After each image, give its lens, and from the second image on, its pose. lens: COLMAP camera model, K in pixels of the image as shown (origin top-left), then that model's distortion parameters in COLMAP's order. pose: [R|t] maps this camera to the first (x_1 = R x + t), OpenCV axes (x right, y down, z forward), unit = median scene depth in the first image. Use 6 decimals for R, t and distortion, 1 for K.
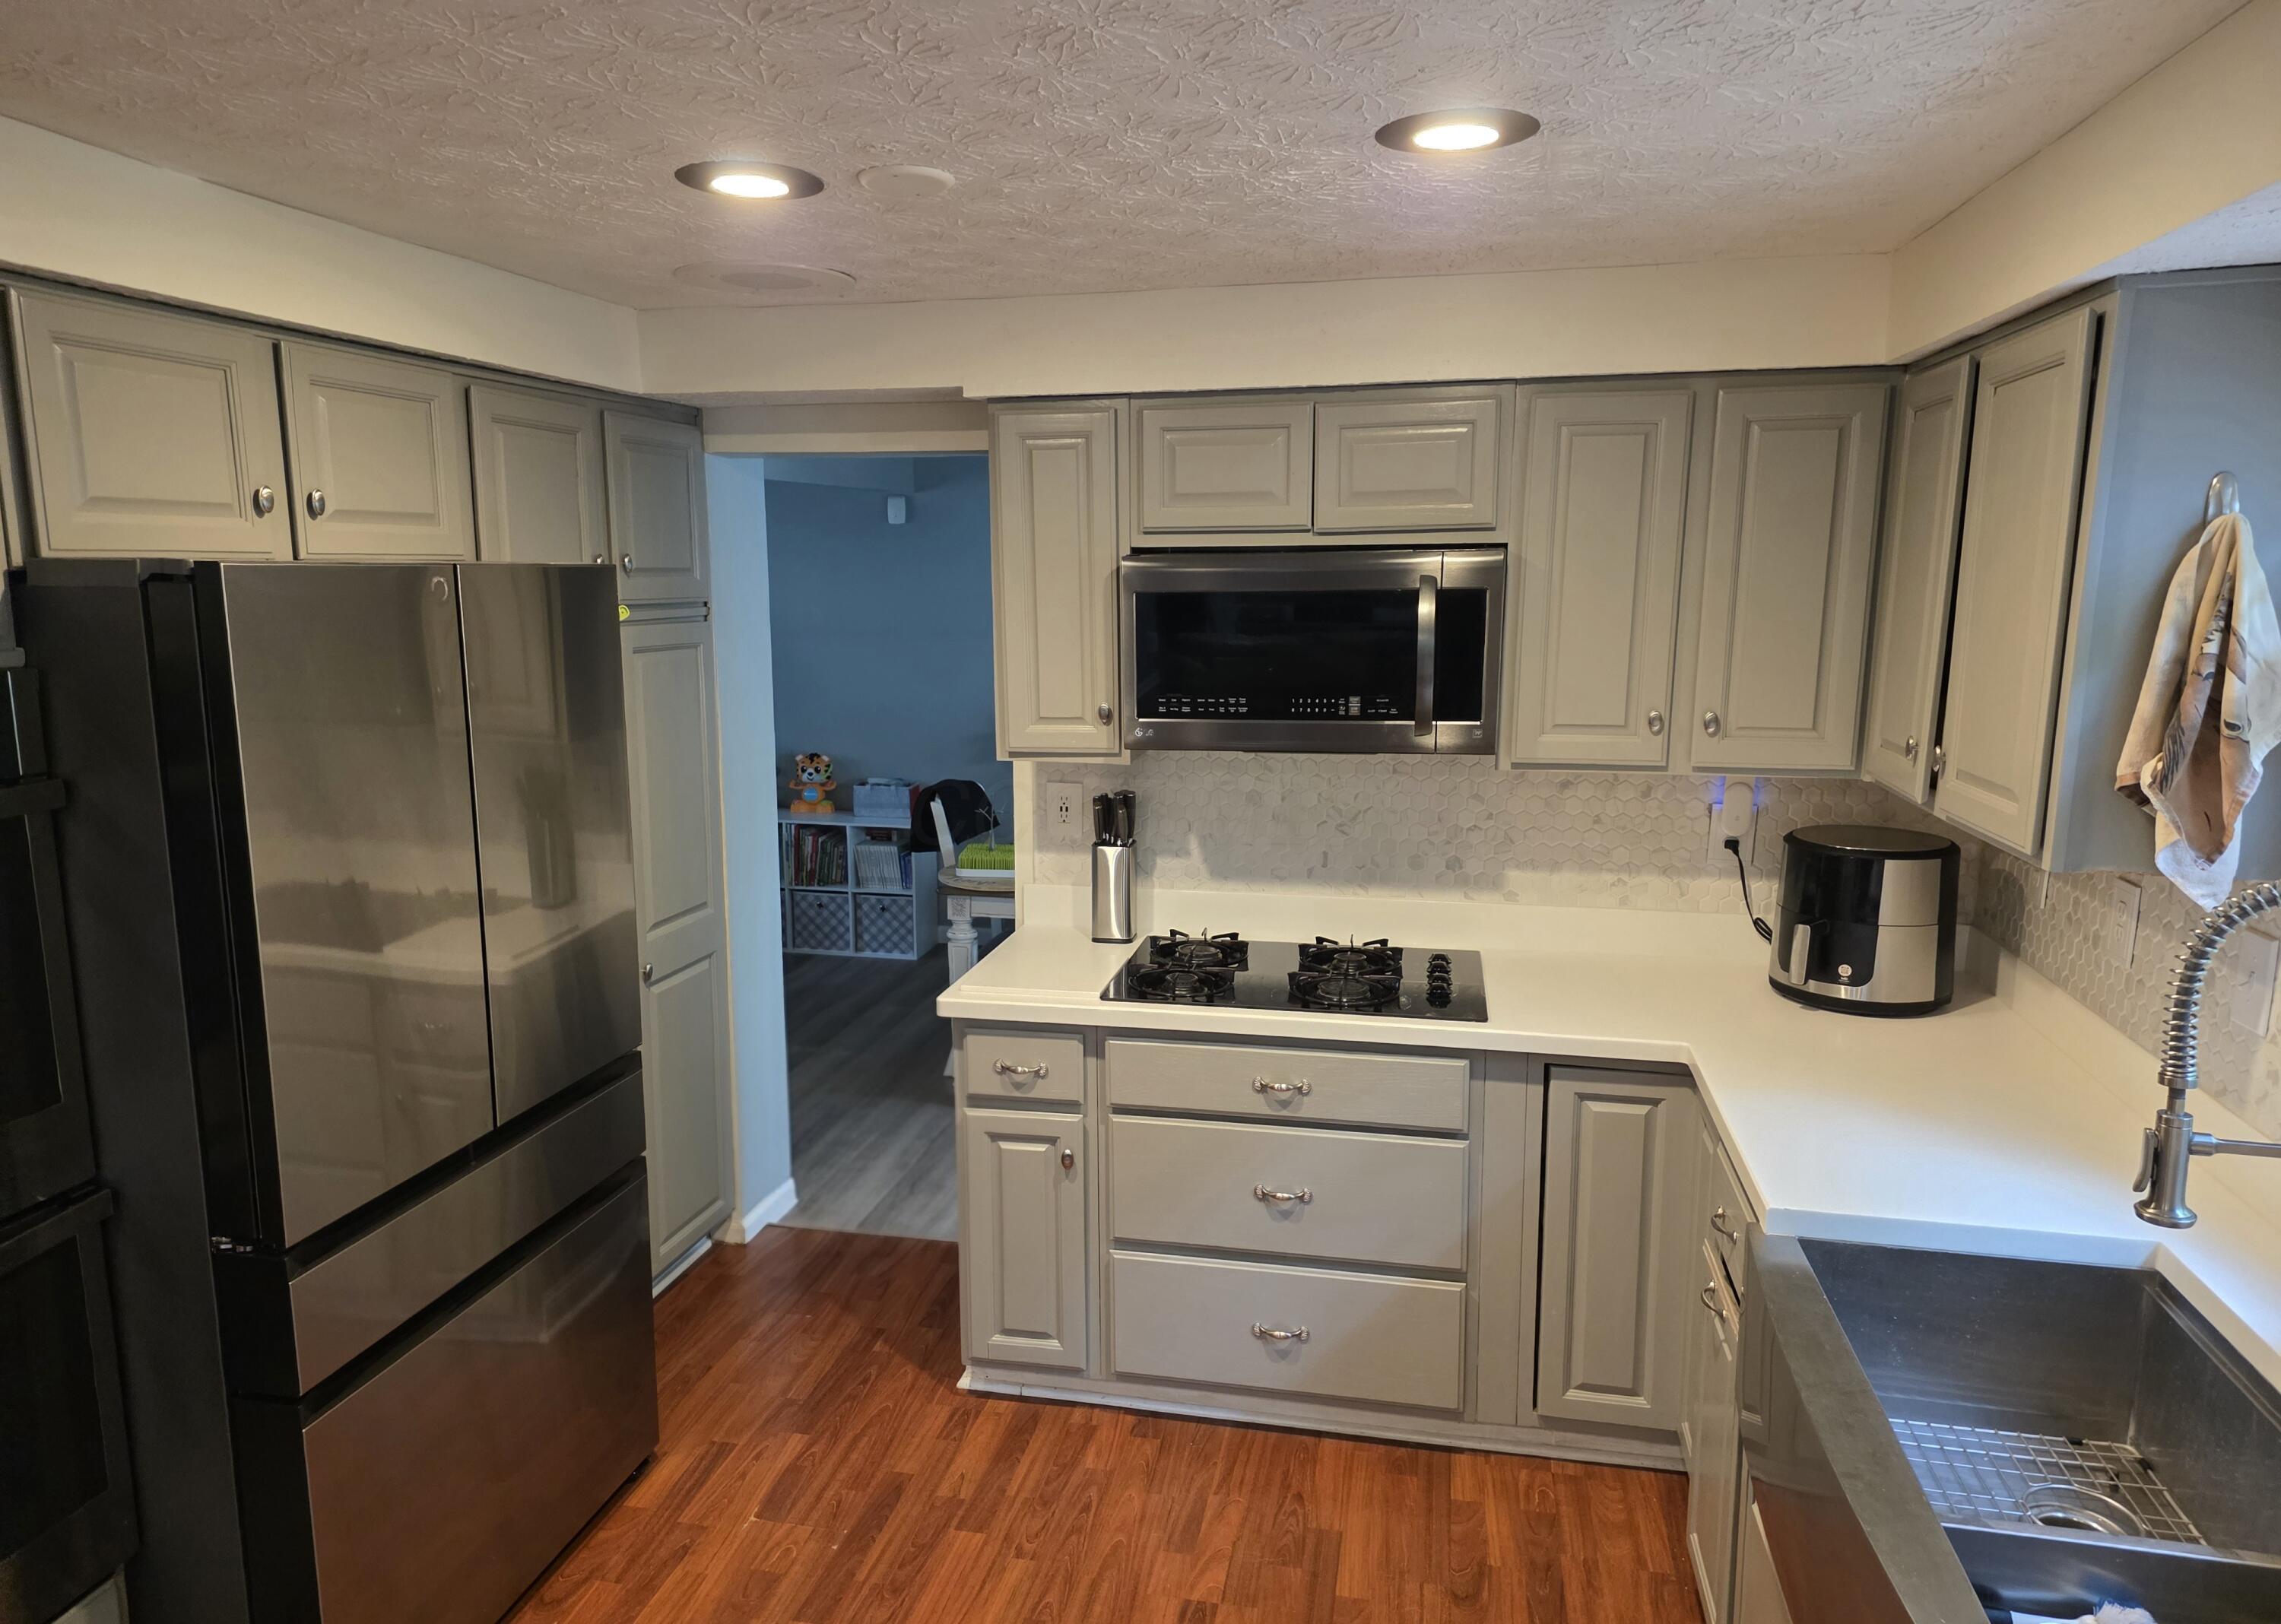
lens RADIAL K [[1516.9, 0, 1140.5], [0, 1516.9, 812.0], [0, 0, 1]] dist [0.024900, -0.002829]
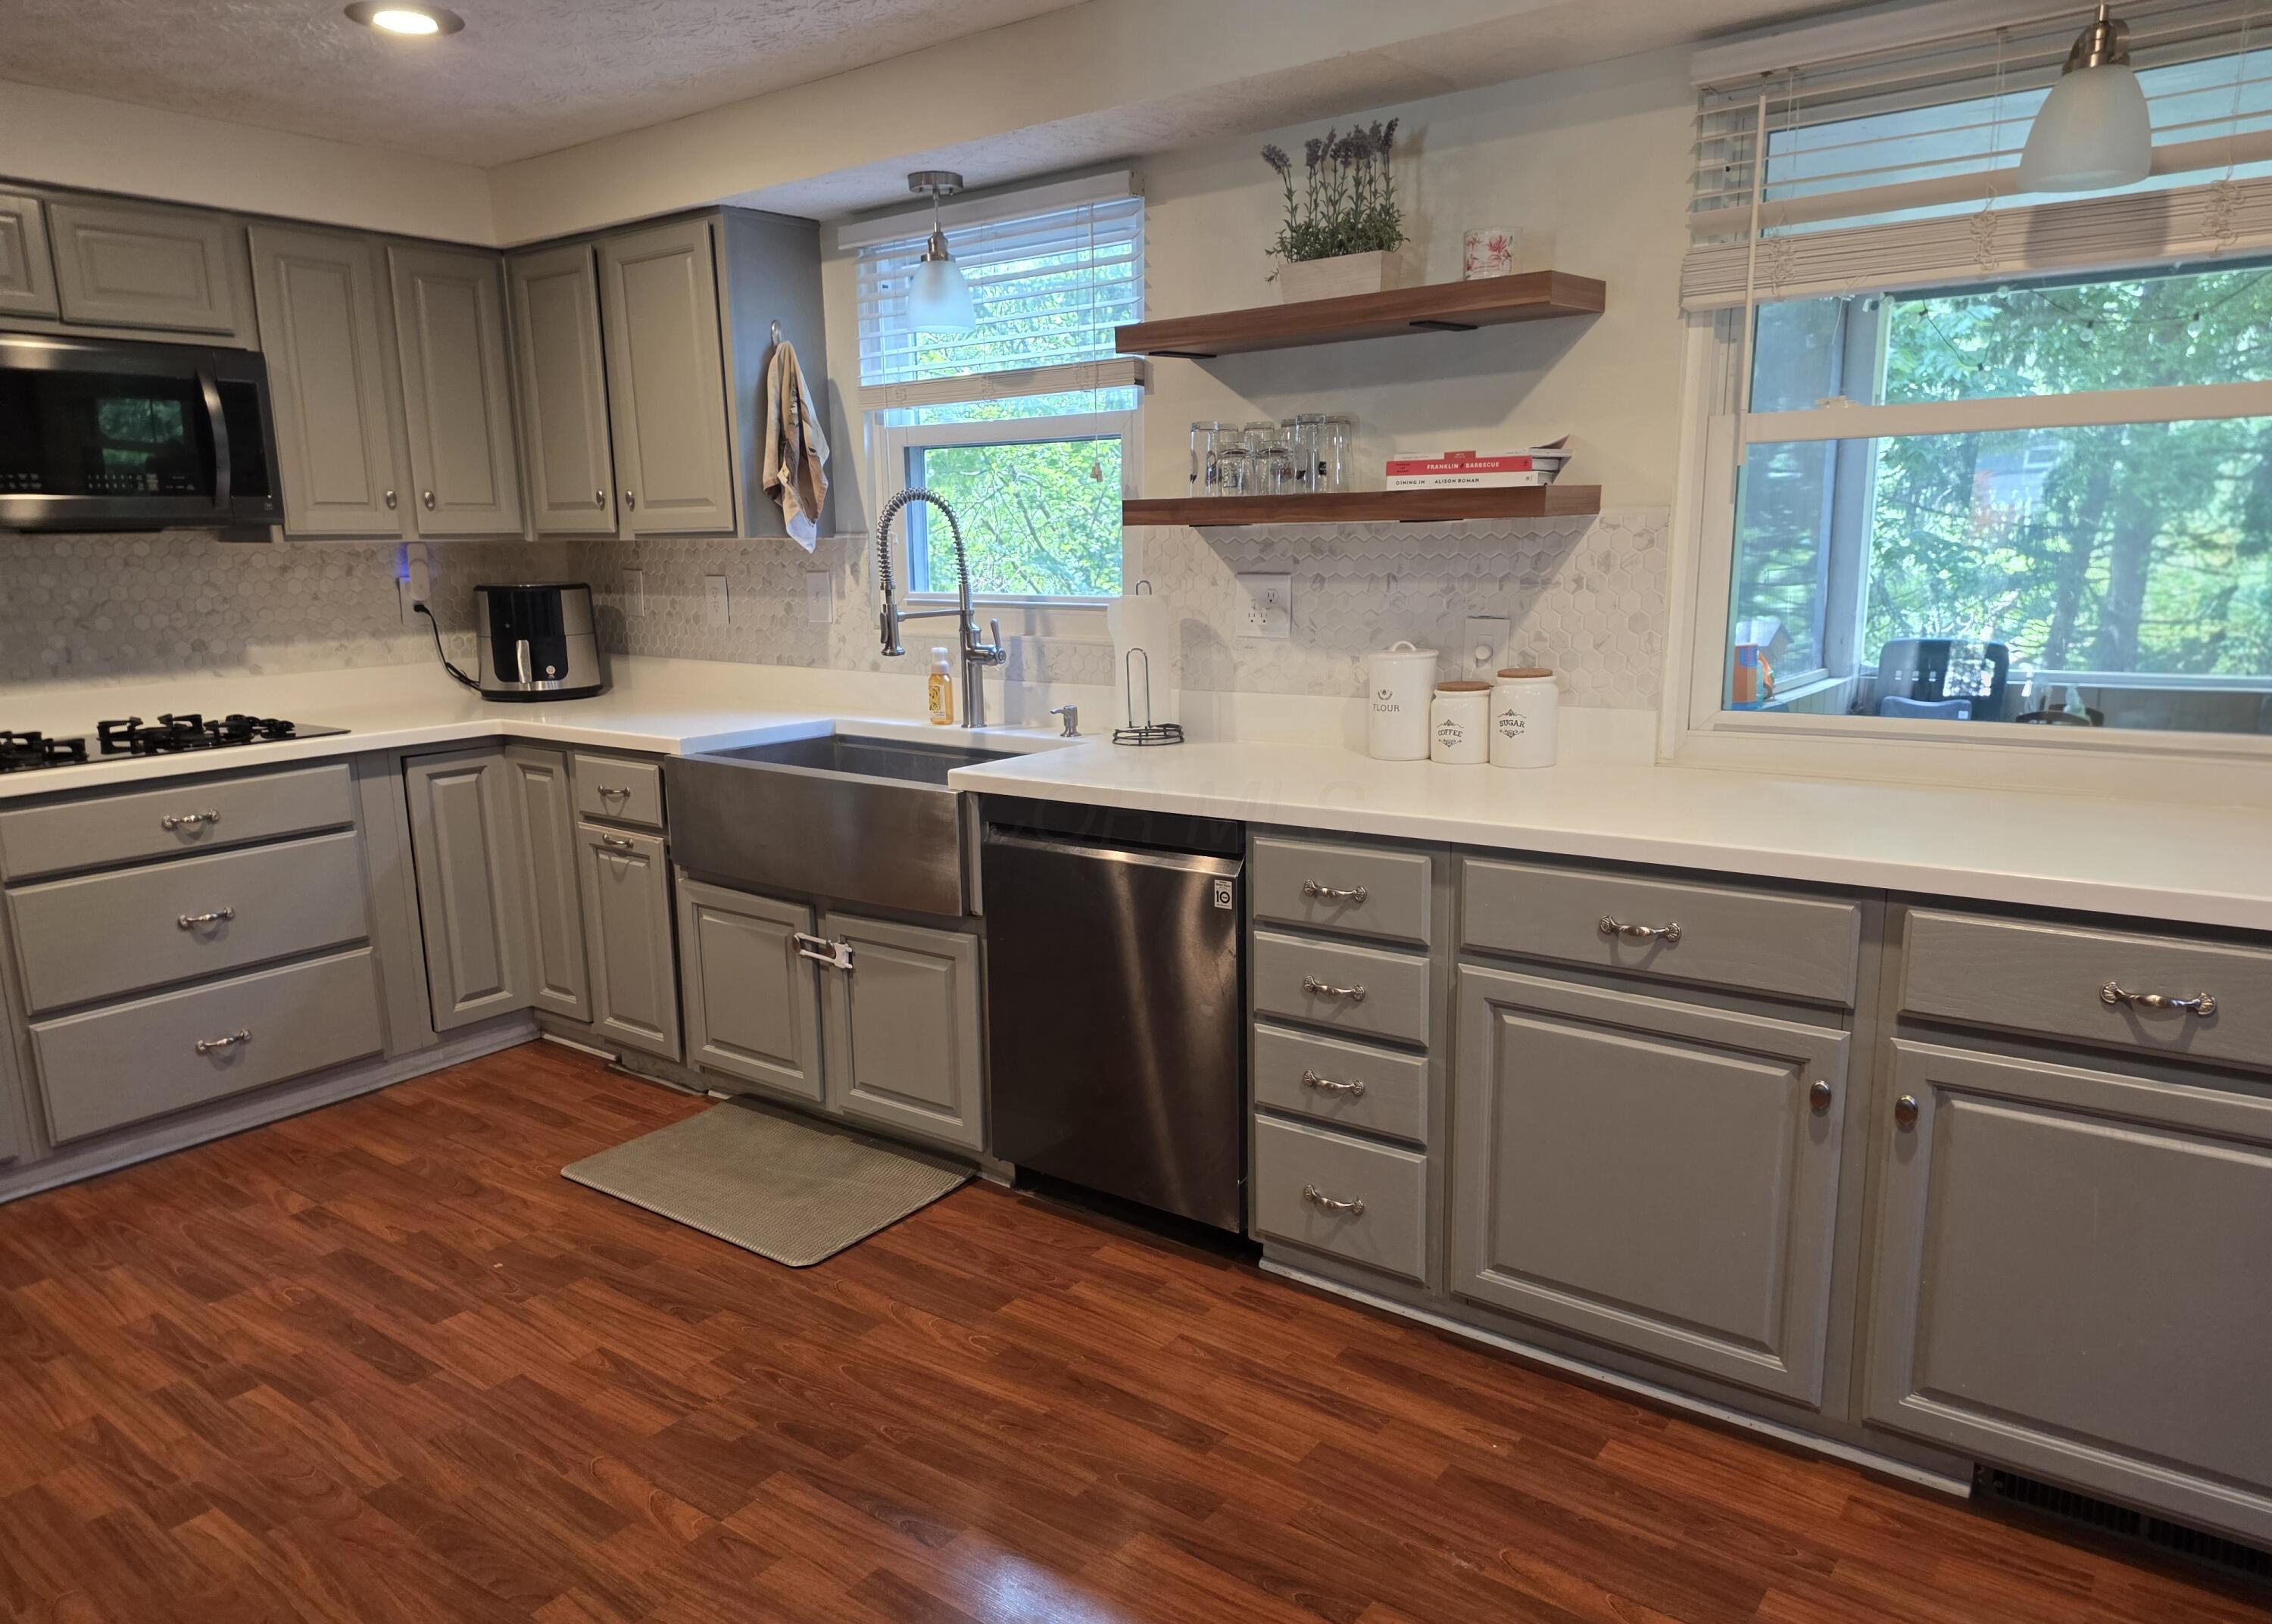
lens RADIAL K [[1510.7, 0, 1136.0], [0, 1510.7, 812.0], [0, 0, 1]] dist [0.024900, -0.002829]
pose [[0.421499, -0.182005, 0.888377, -0.608663], [0.164835, 0.978709, 0.122305, 0.150834], [-0.891722, 0.094884, 0.442525, -0.124272]]
